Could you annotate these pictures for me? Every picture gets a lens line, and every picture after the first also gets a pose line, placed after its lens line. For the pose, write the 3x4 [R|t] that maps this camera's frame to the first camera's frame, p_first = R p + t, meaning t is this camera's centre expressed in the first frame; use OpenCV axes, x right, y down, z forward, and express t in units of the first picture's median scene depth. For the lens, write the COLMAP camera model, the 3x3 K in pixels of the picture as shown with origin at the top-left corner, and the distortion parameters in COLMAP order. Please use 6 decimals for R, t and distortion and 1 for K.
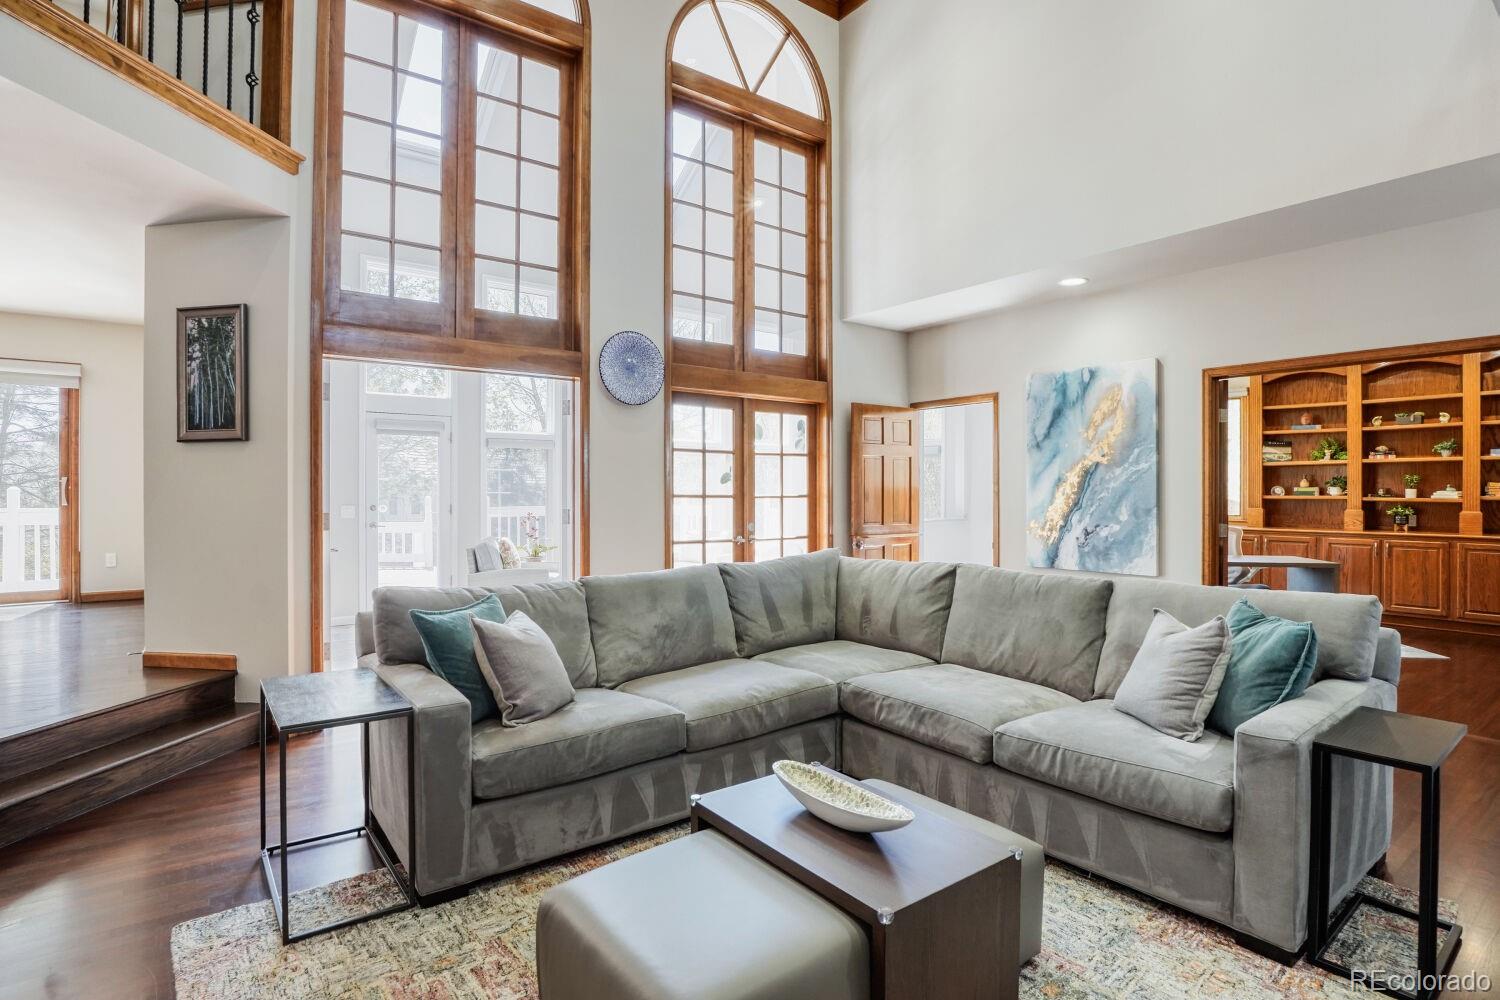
lens RADIAL K [[764.0, 0, 772.2], [0, 764.0, 490.2], [0, 0, 1]] dist [-0.039341, 0.017121]
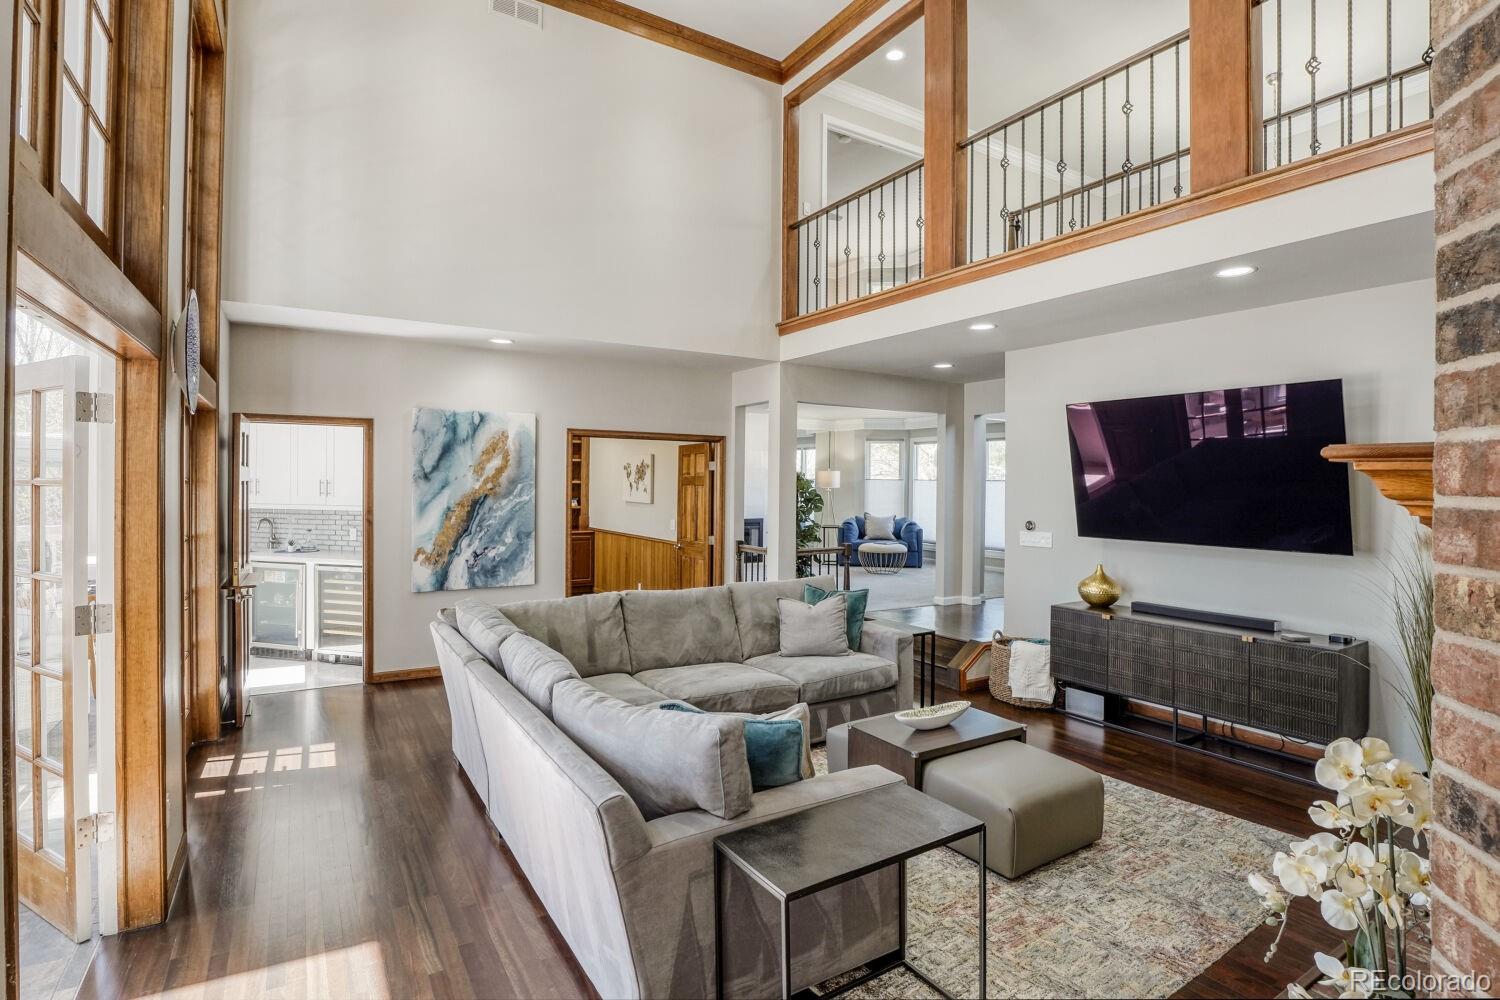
lens RADIAL K [[764.0, 0, 746.4], [0, 764.0, 493.0], [0, 0, 1]] dist [-0.039341, 0.017121]
pose [[0.118864, -0.015050, 0.992796, -0.782454], [-0.013743, 0.999764, 0.016801, -0.072599], [-0.992815, -0.015641, 0.118629, 0.526625]]
